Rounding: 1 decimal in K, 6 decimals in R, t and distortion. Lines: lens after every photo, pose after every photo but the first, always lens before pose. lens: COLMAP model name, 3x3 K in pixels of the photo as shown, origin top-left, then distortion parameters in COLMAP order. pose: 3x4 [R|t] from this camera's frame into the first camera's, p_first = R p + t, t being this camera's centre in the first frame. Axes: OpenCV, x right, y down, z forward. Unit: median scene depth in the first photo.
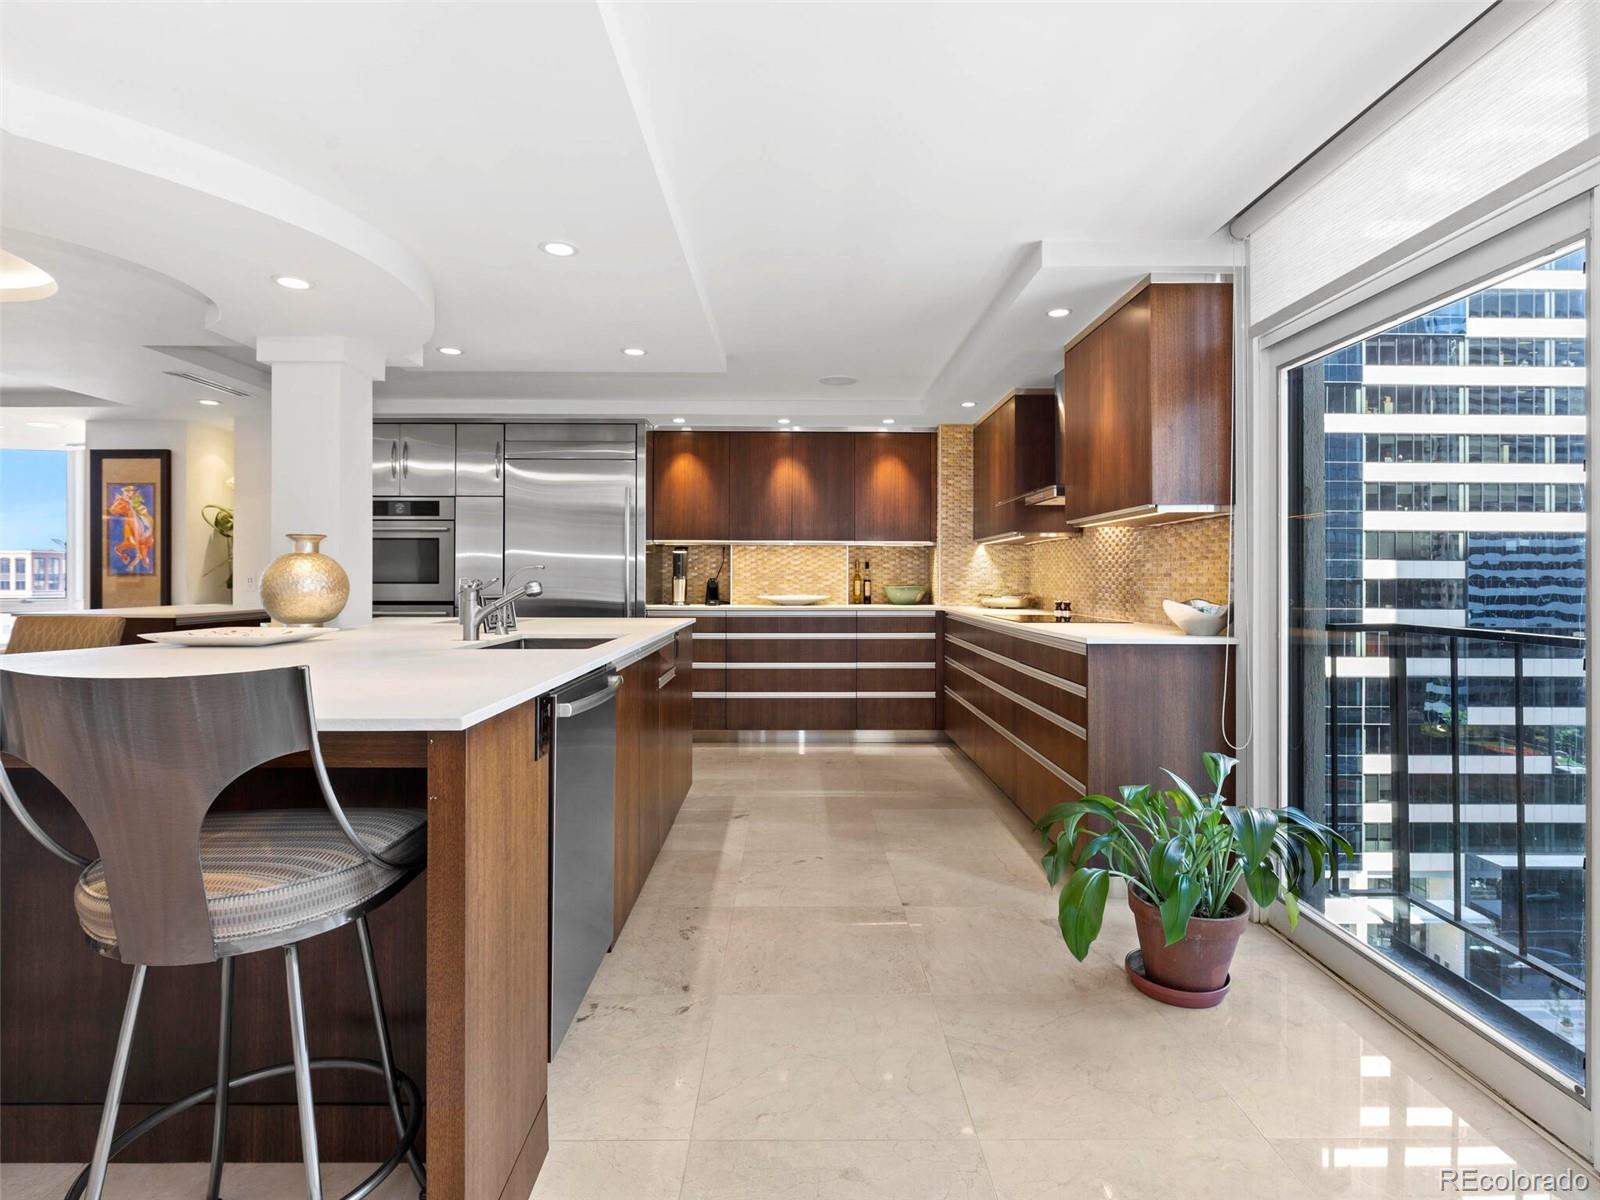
lens RADIAL K [[804.5, 0, 800.0], [0, 804.5, 600.0], [0, 0, 1]] dist [-0.001681, -0.001579]
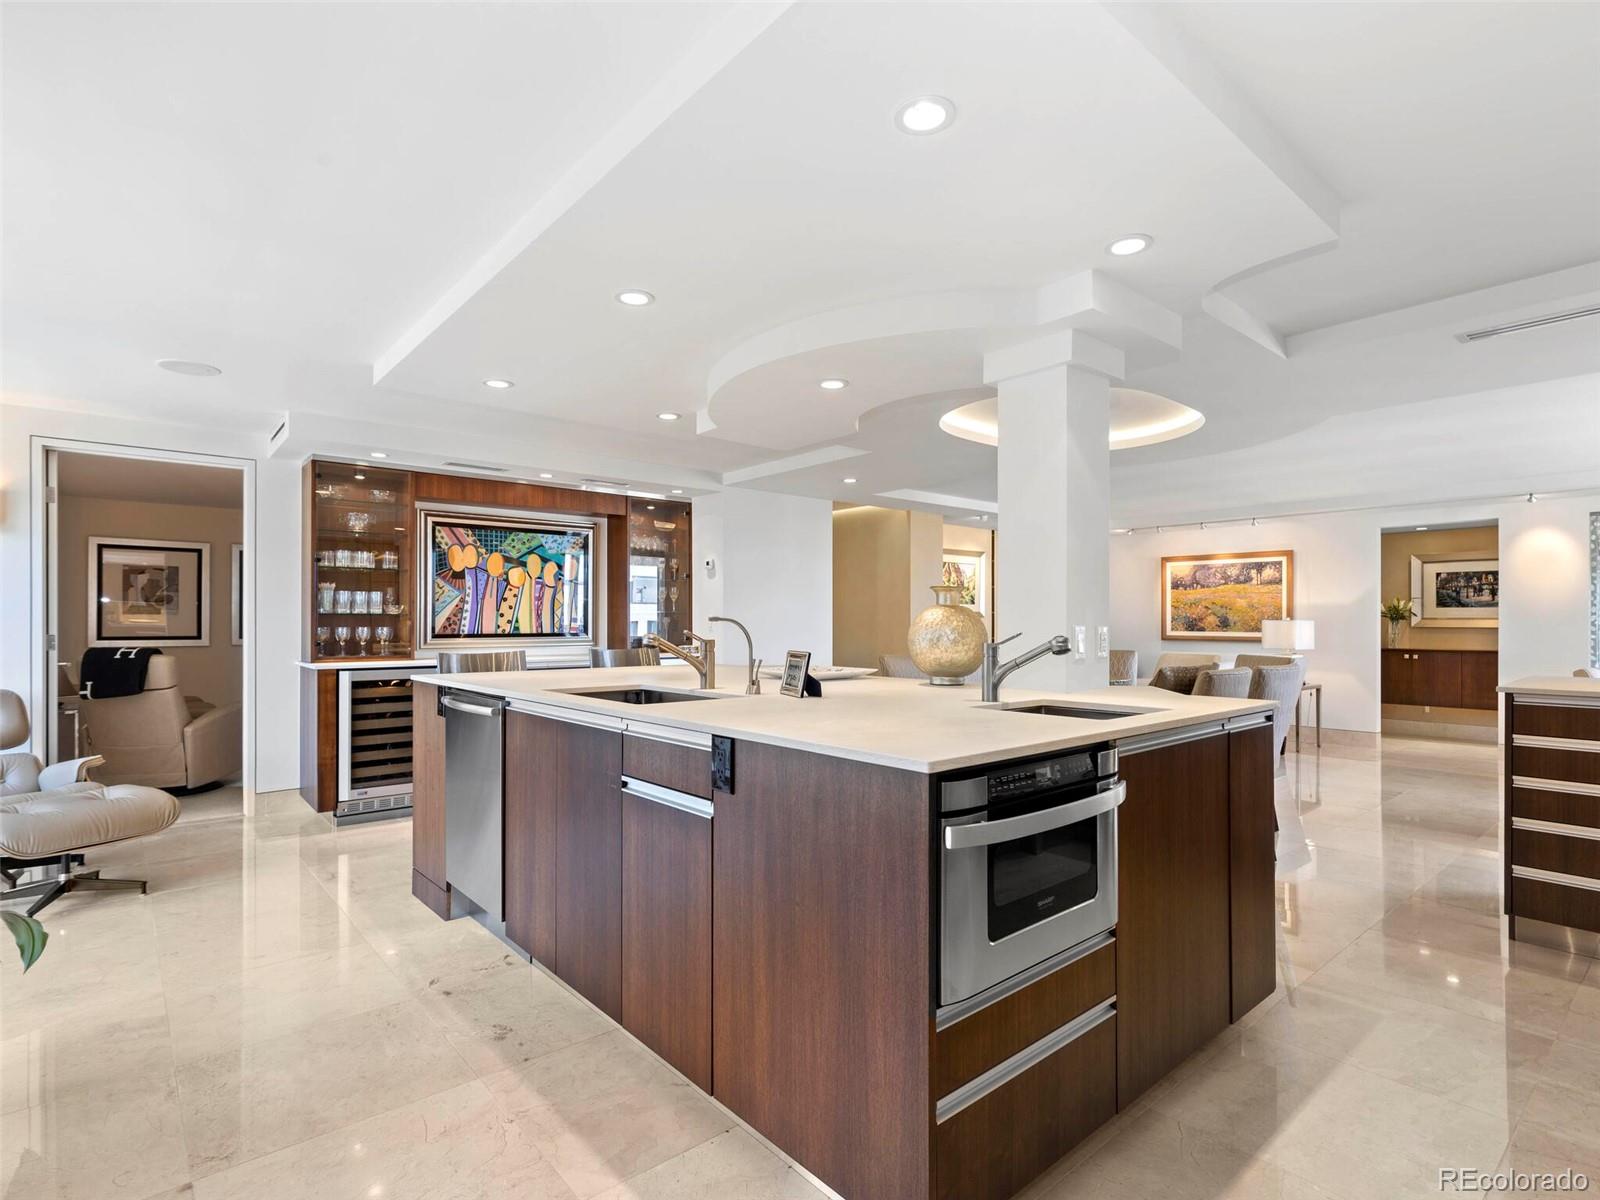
lens RADIAL K [[802.8, 0, 799.3], [0, 802.8, 618.6], [0, 0, 1]] dist [0.001964, -0.001315]
pose [[-0.761878, -0.006020, -0.647693, 0.088063], [-0.020696, 0.999672, 0.015053, -0.028909], [0.647390, 0.024873, -0.761753, 0.883500]]
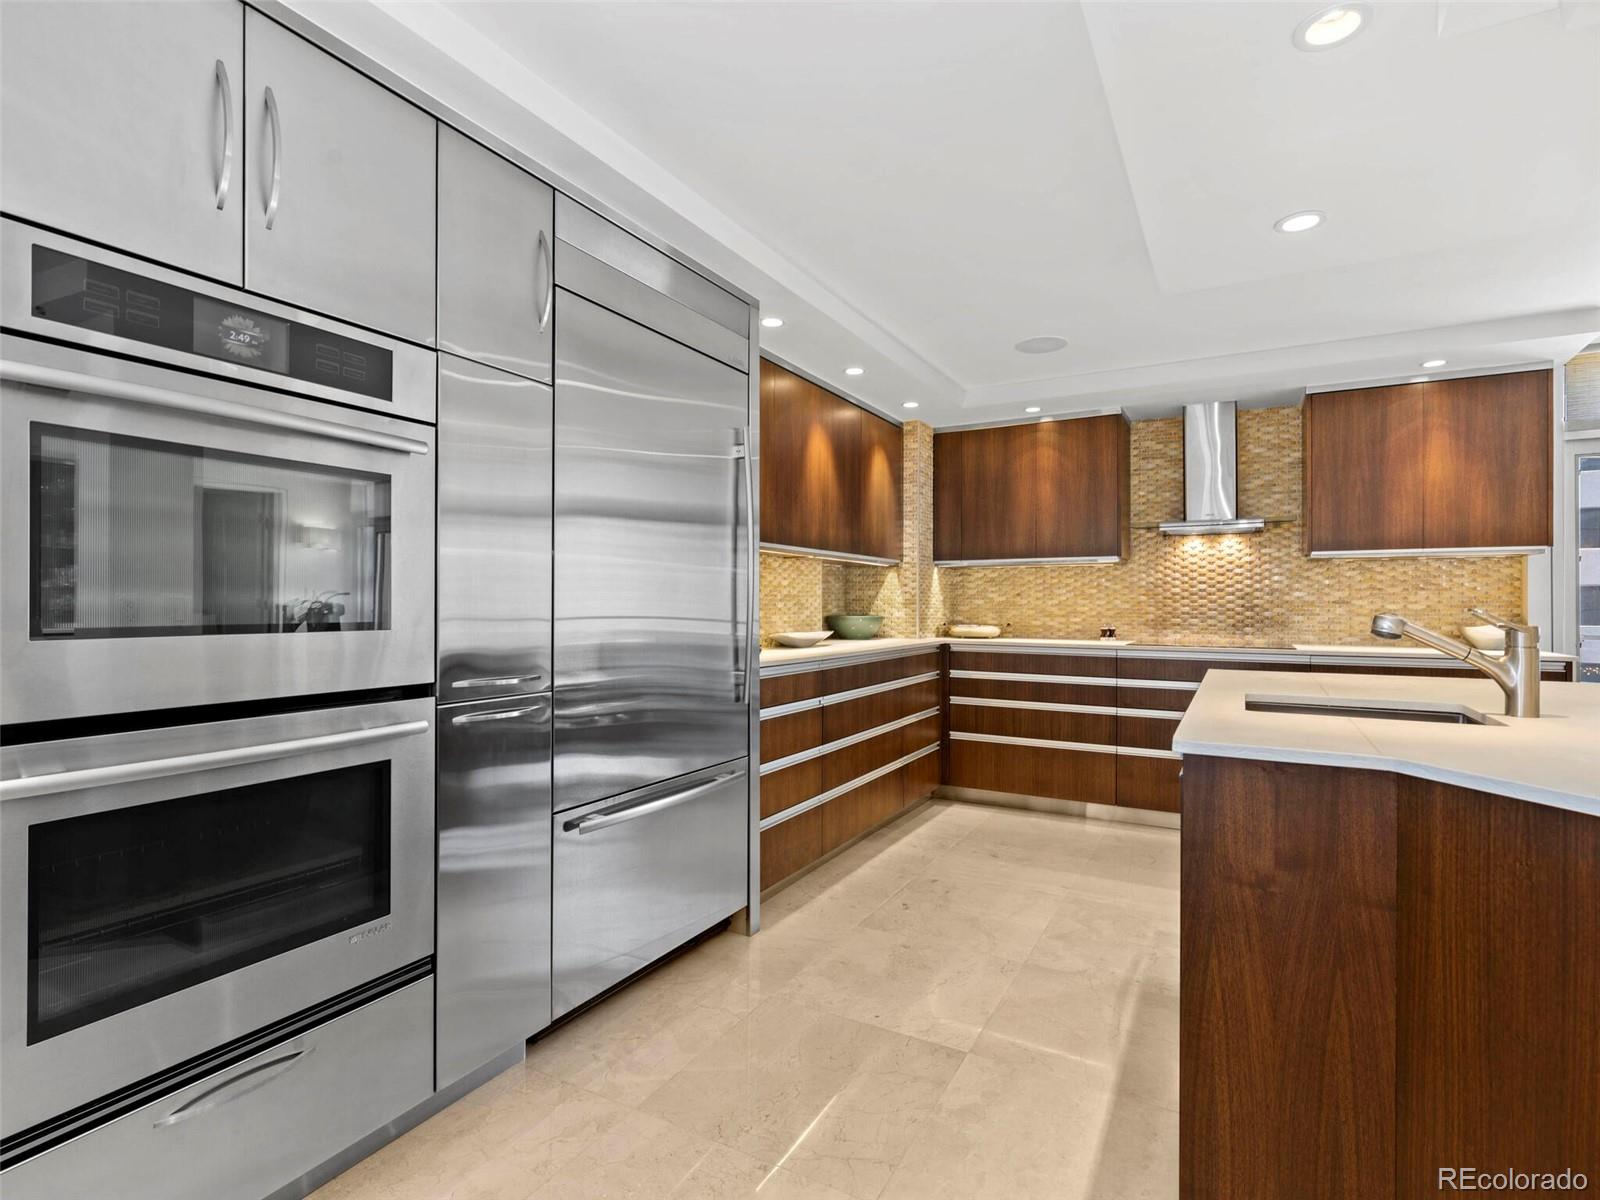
lens RADIAL K [[801.1, 0, 800.0], [0, 801.1, 600.0], [0, 0, 1]] dist [0.000419, -0.000825]
pose [[0.487520, 0.003025, 0.873107, -0.621886], [0.025071, 0.999533, -0.017461, -0.021401], [-0.872752, 0.030402, 0.487216, 0.711082]]
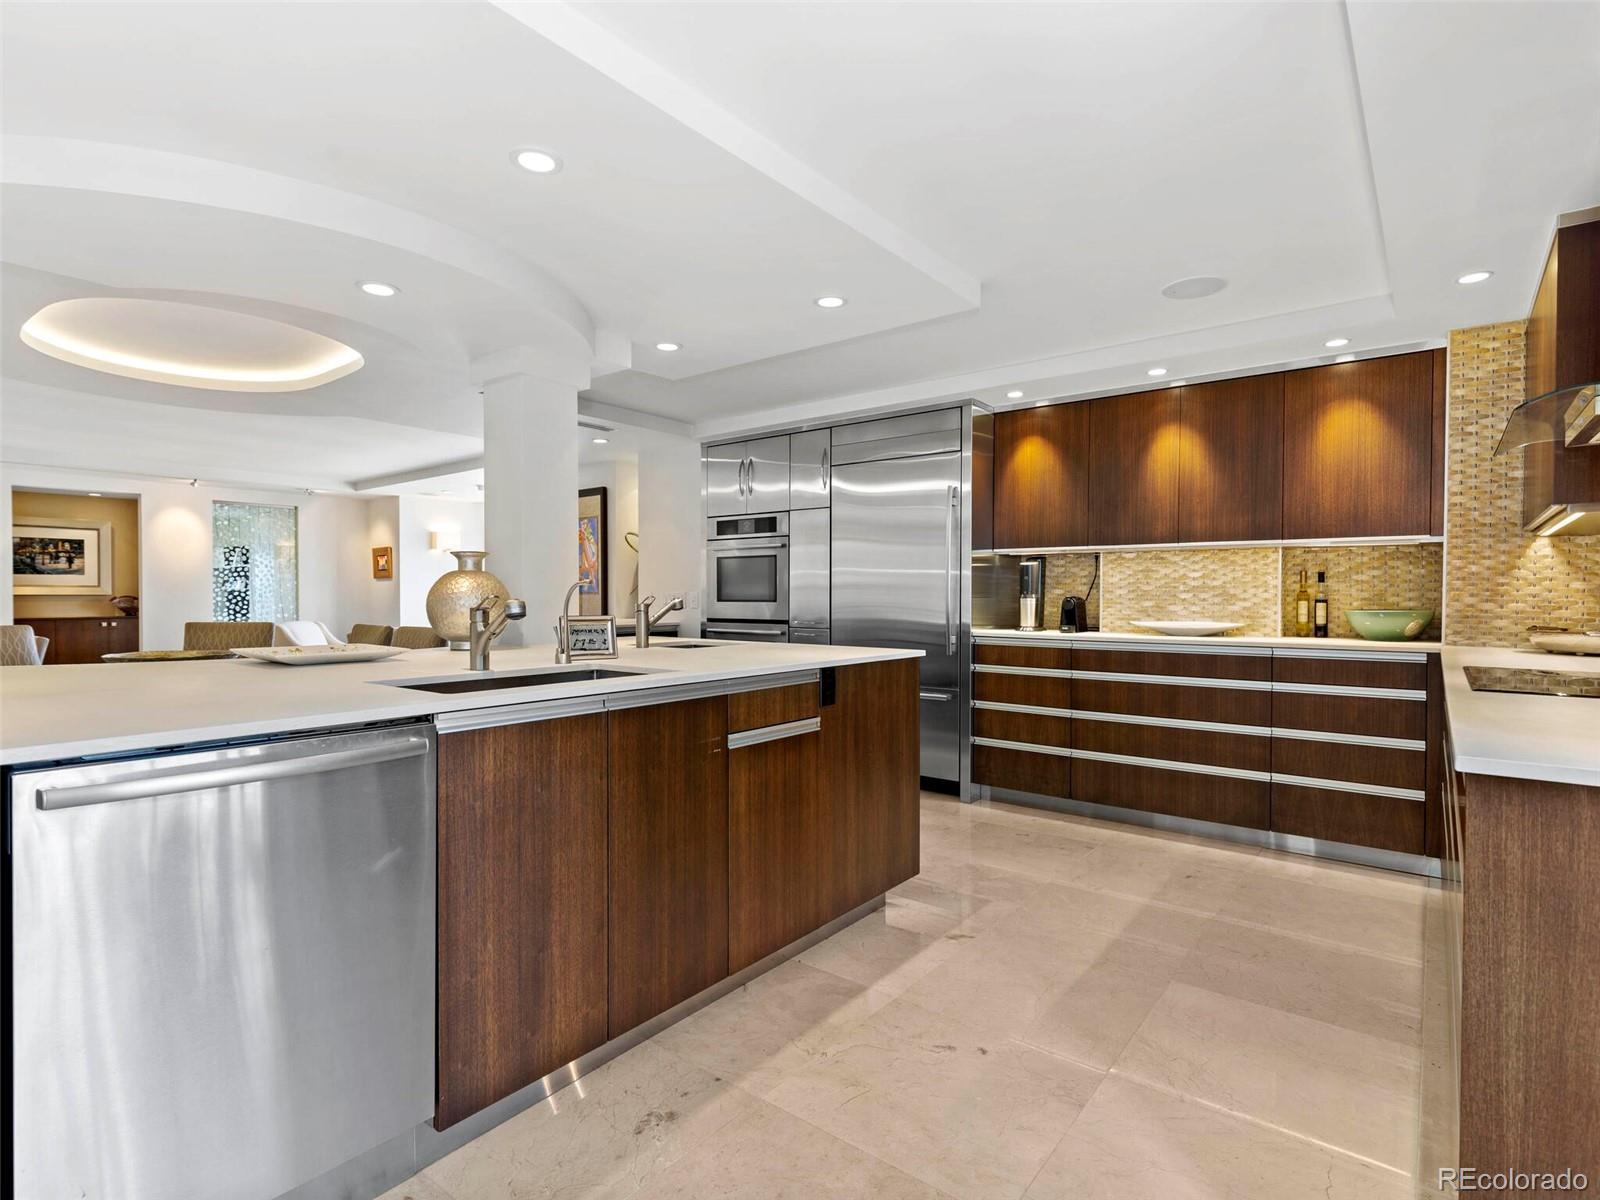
lens RADIAL K [[802.8, 0, 799.3], [0, 802.8, 618.6], [0, 0, 1]] dist [0.001964, -0.001315]
pose [[0.781445, 0.018263, -0.623707, 0.173404], [-0.018501, 0.999810, 0.006096, -0.006532], [0.623700, 0.006776, 0.781634, 0.257258]]
